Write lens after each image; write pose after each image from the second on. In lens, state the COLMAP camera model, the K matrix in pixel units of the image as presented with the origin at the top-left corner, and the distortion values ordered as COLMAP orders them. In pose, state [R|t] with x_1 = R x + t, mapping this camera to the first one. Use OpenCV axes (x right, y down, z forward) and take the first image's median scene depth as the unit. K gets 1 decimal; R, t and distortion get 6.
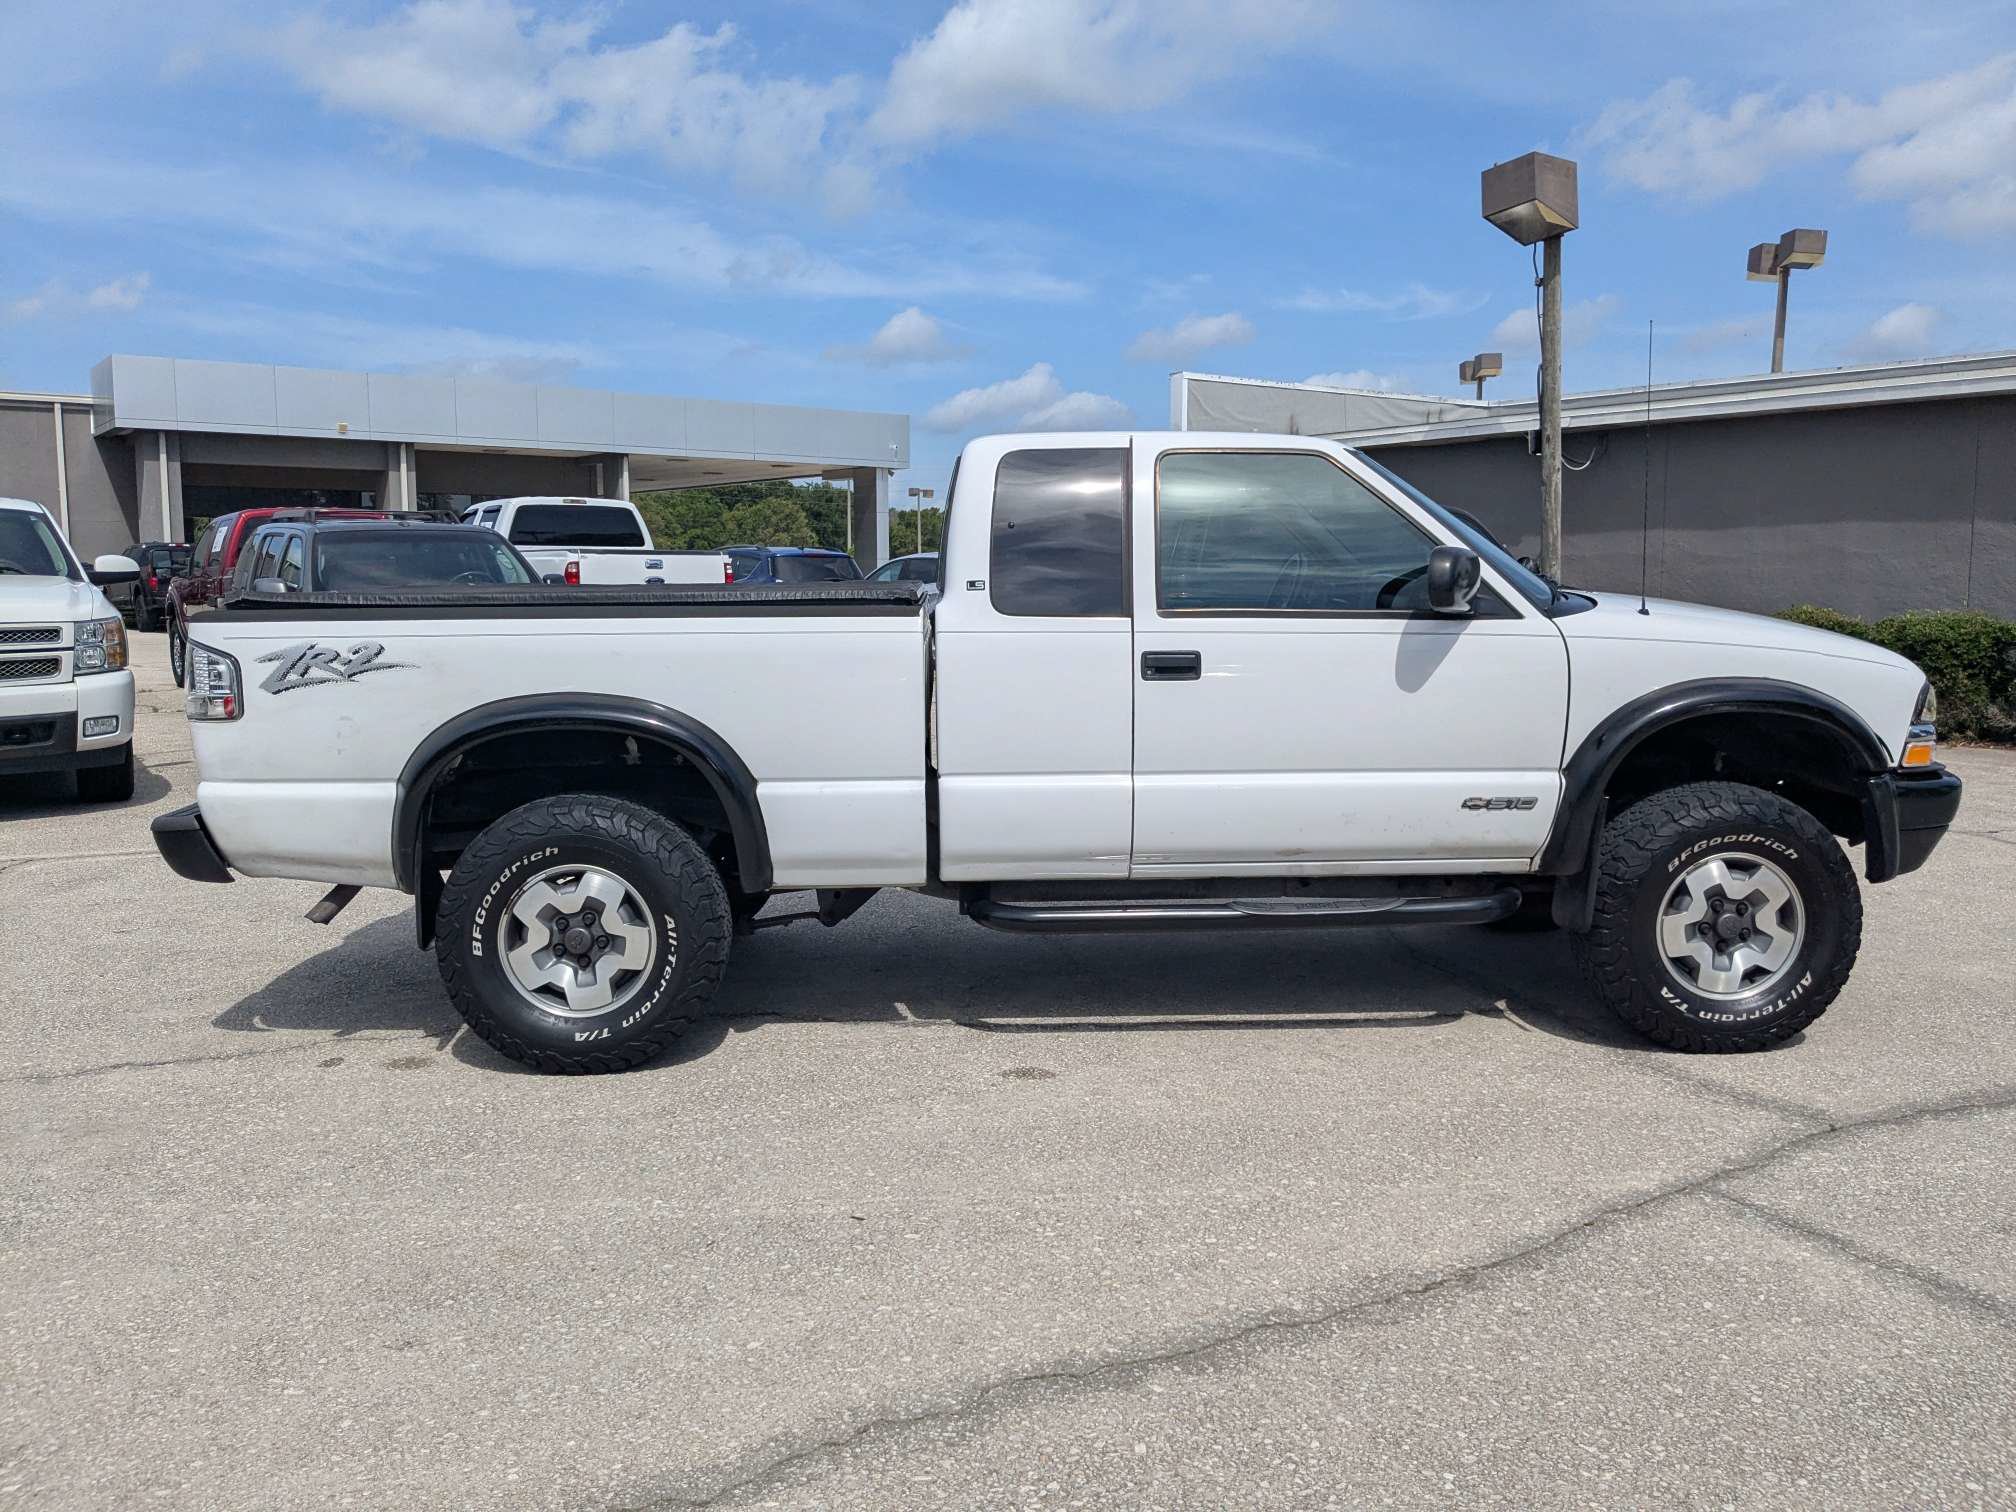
lens RADIAL K [[1606.1, 0, 1022.1], [0, 1606.1, 753.2], [0, 0, 1]] dist [0.031826, -0.060019]
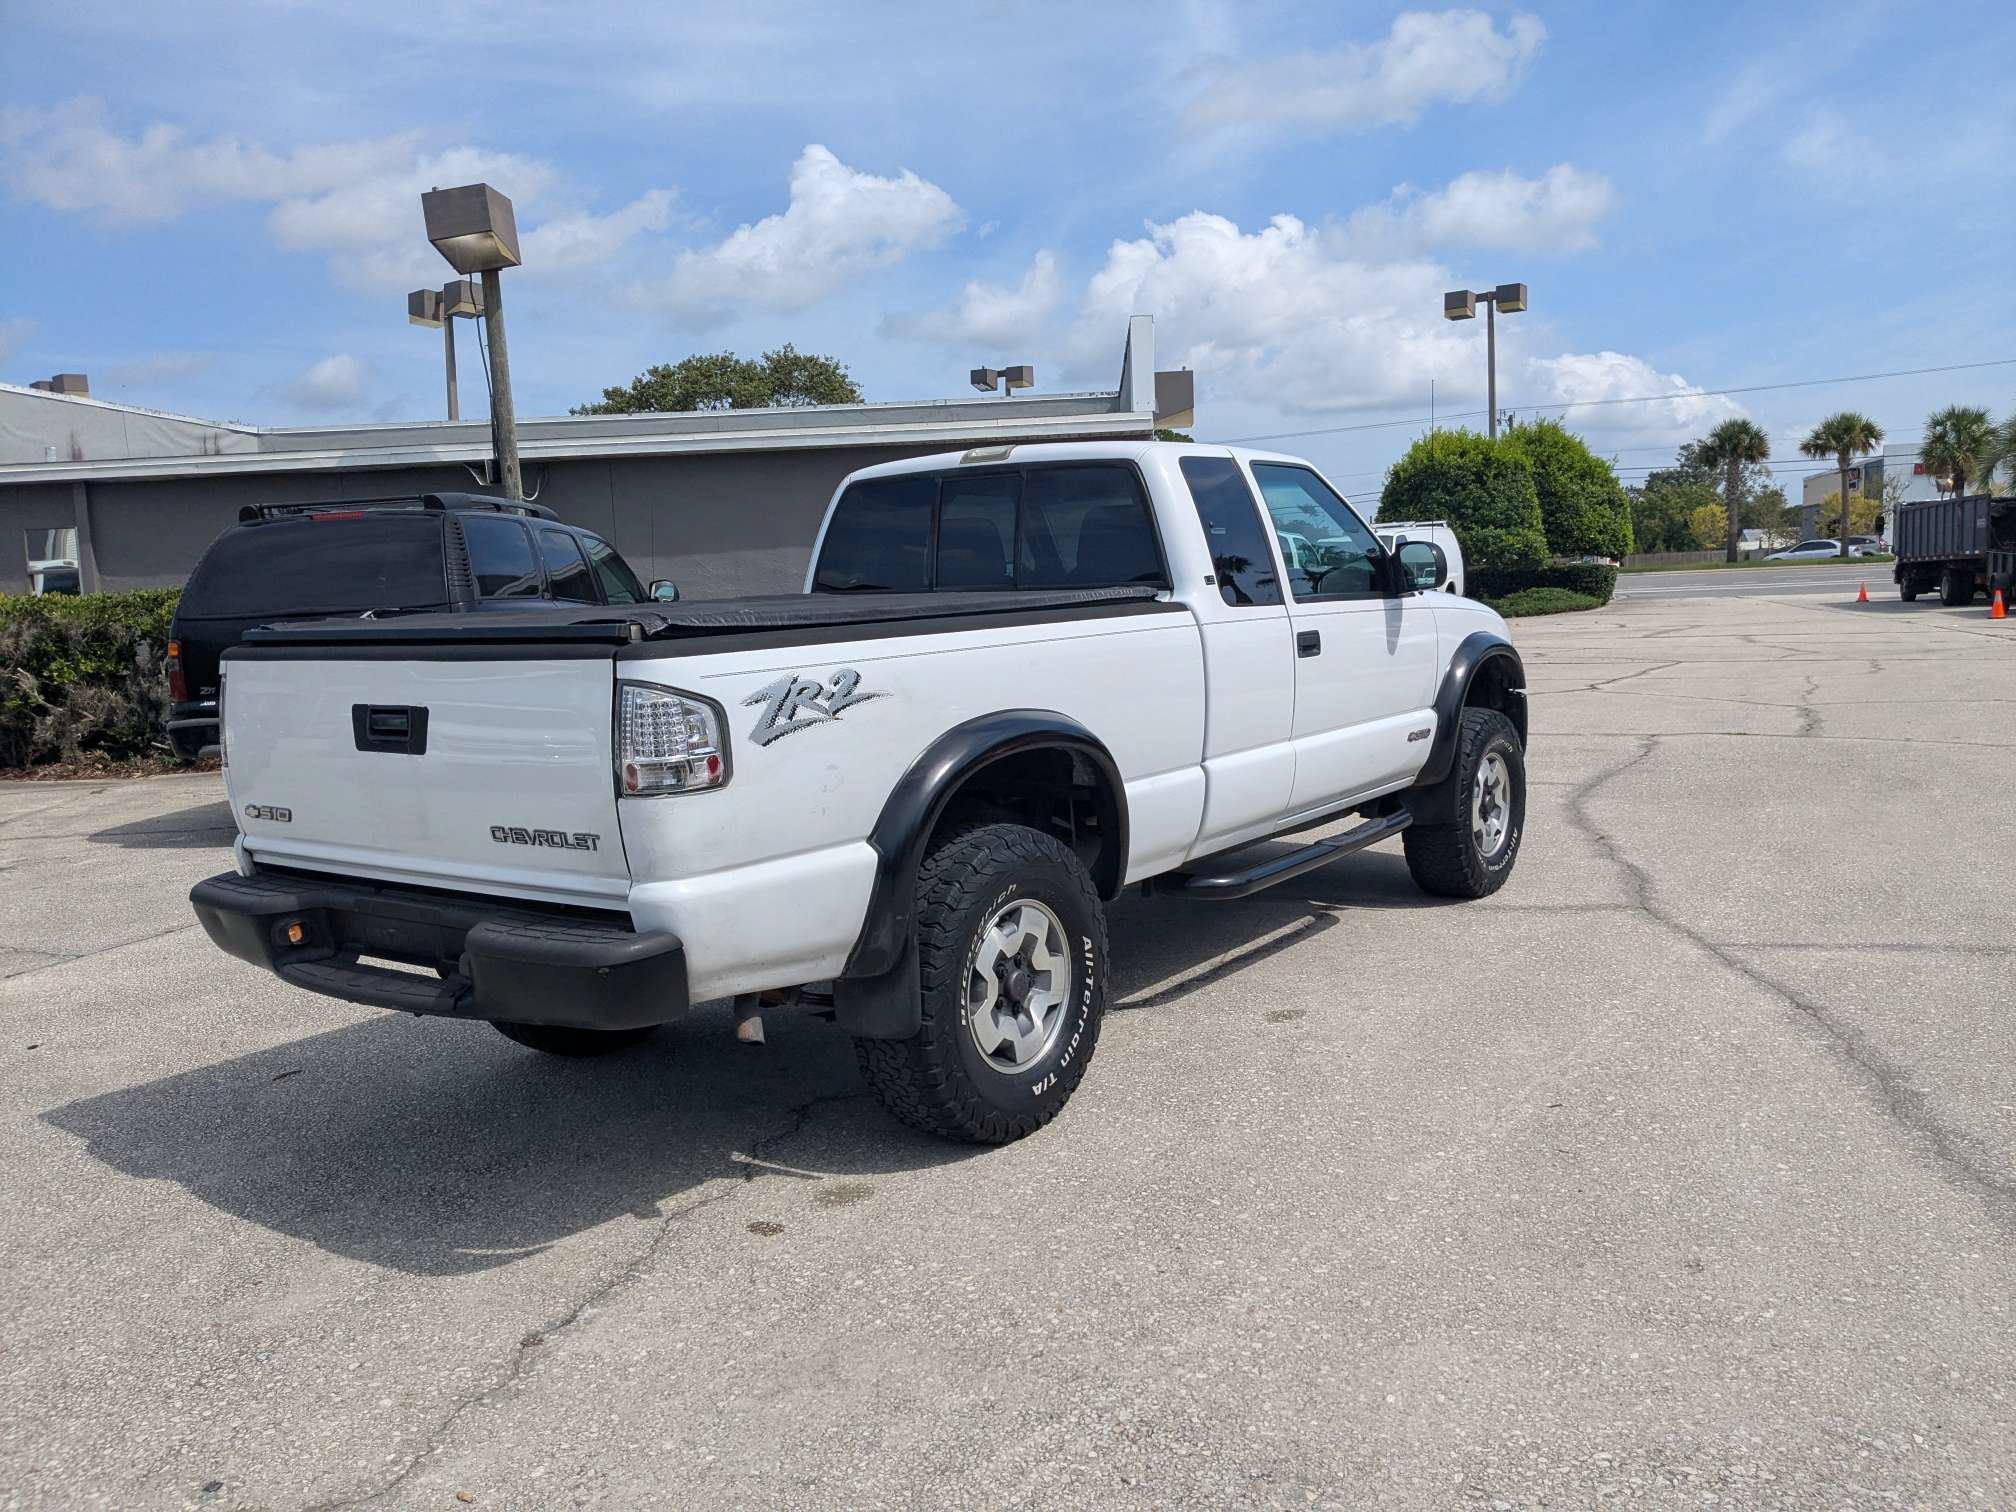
lens RADIAL K [[1606.1, 0, 1051.0], [0, 1606.1, 744.6], [0, 0, 1]] dist [0.031826, -0.060019]
pose [[0.616820, -0.104668, 0.780114, -0.943177], [0.127980, 0.991267, 0.031807, -0.042800], [-0.776630, 0.080220, 0.624829, 0.413999]]
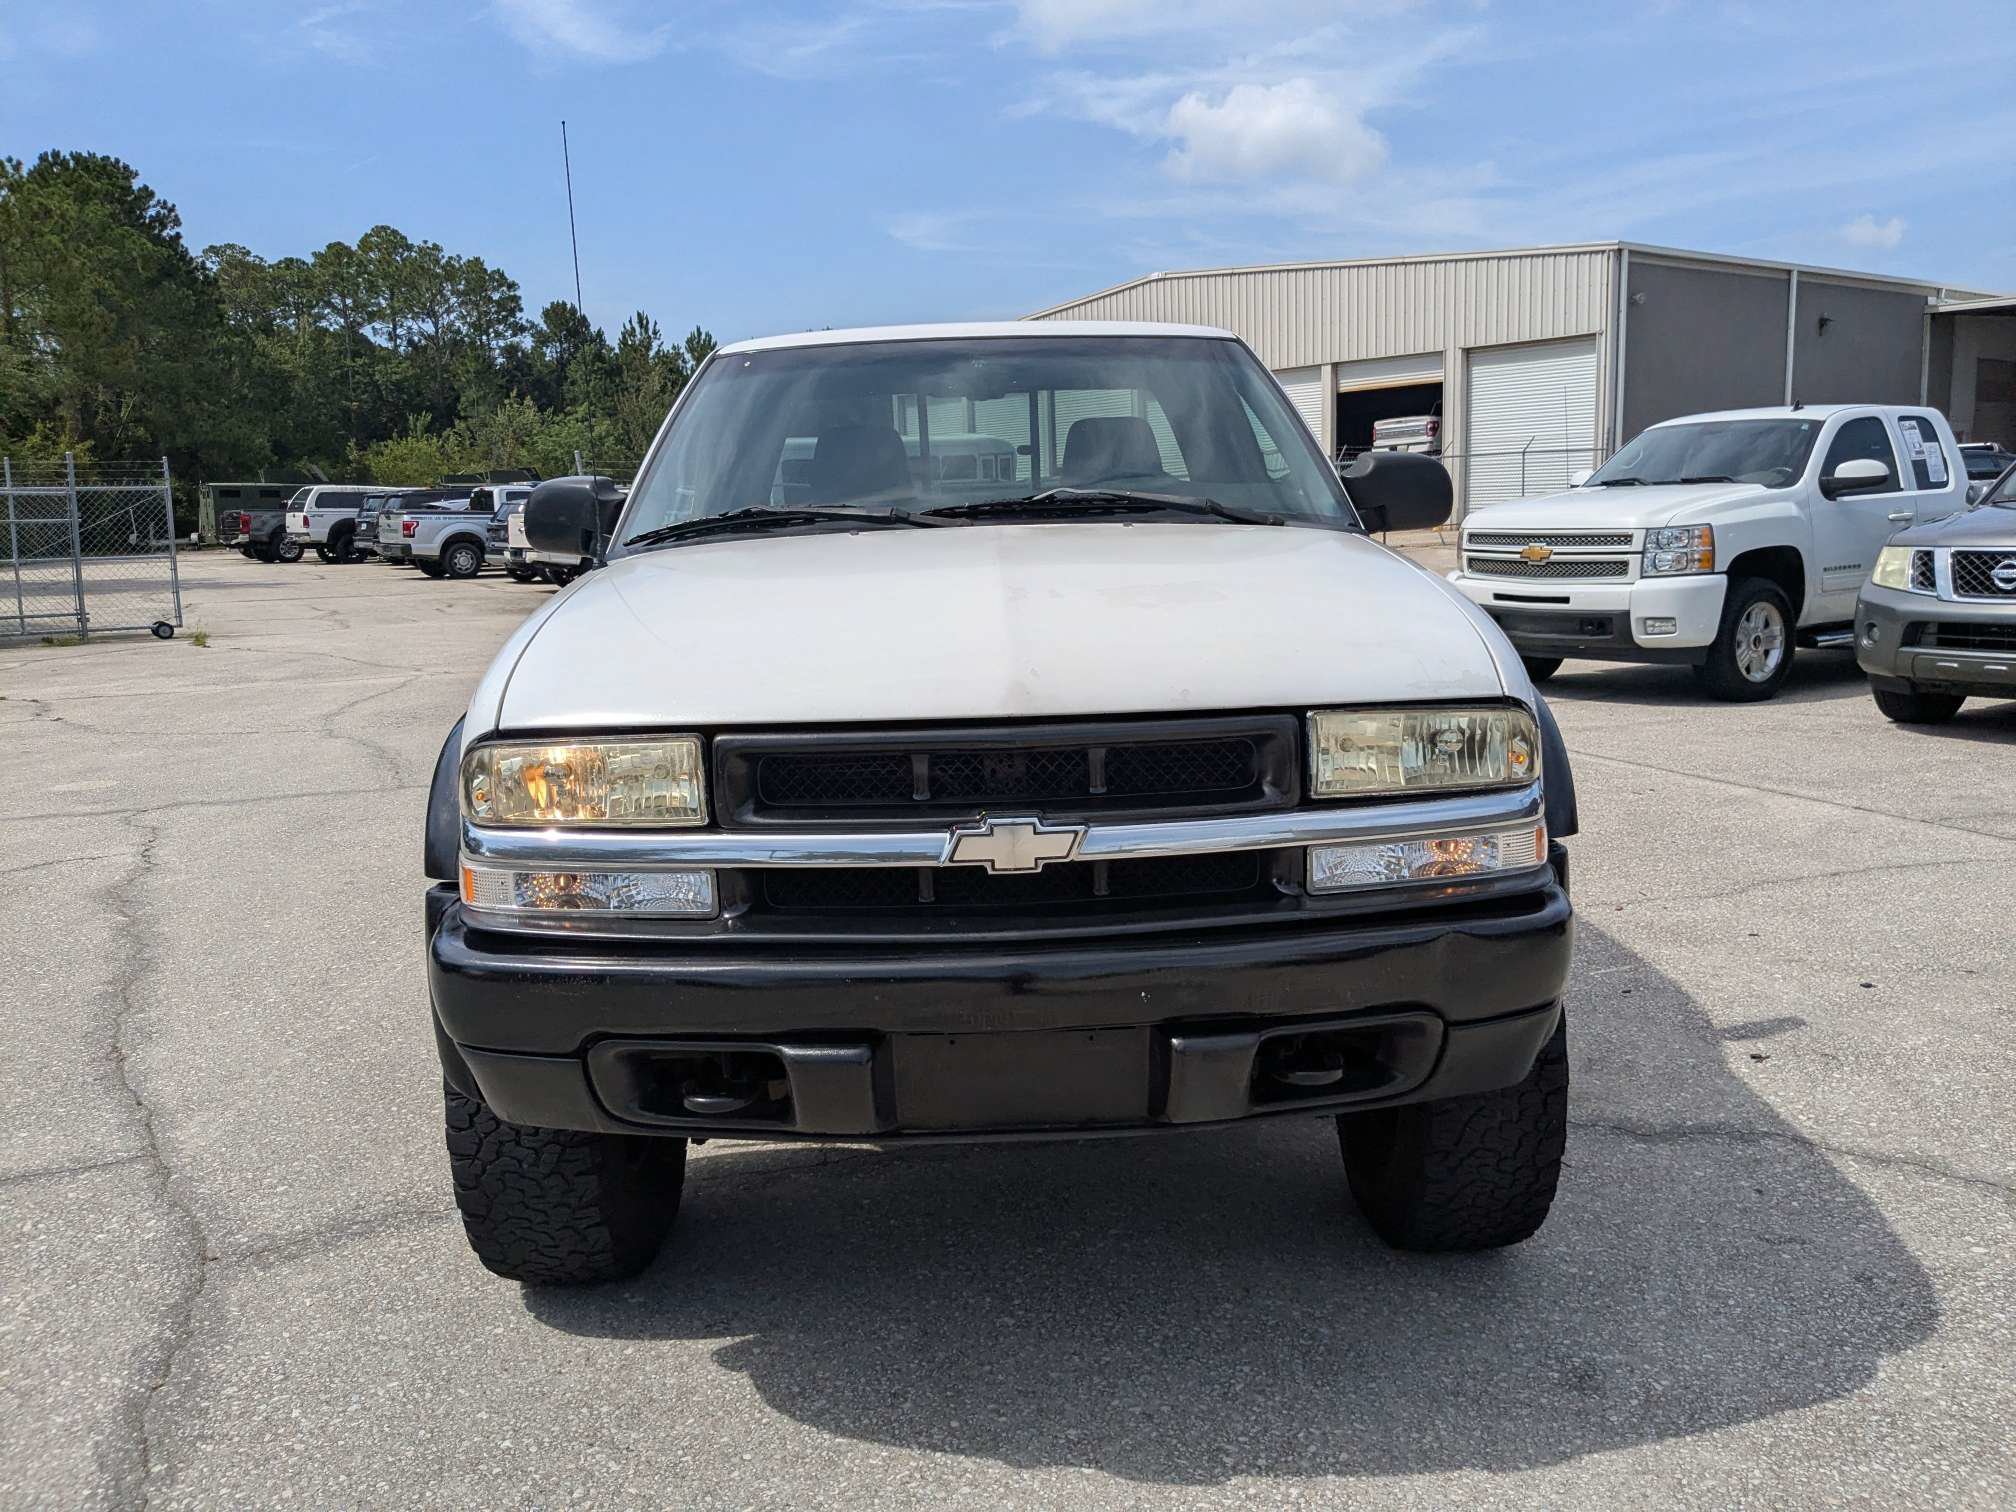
lens RADIAL K [[1606.1, 0, 1016.8], [0, 1606.1, 740.5], [0, 0, 1]] dist [0.031826, -0.060019]
pose [[-0.021422, 0.147055, -0.988896, 1.081793], [-0.085187, 0.985258, 0.148360, -0.134783], [0.996135, 0.087419, -0.008579, 1.223729]]
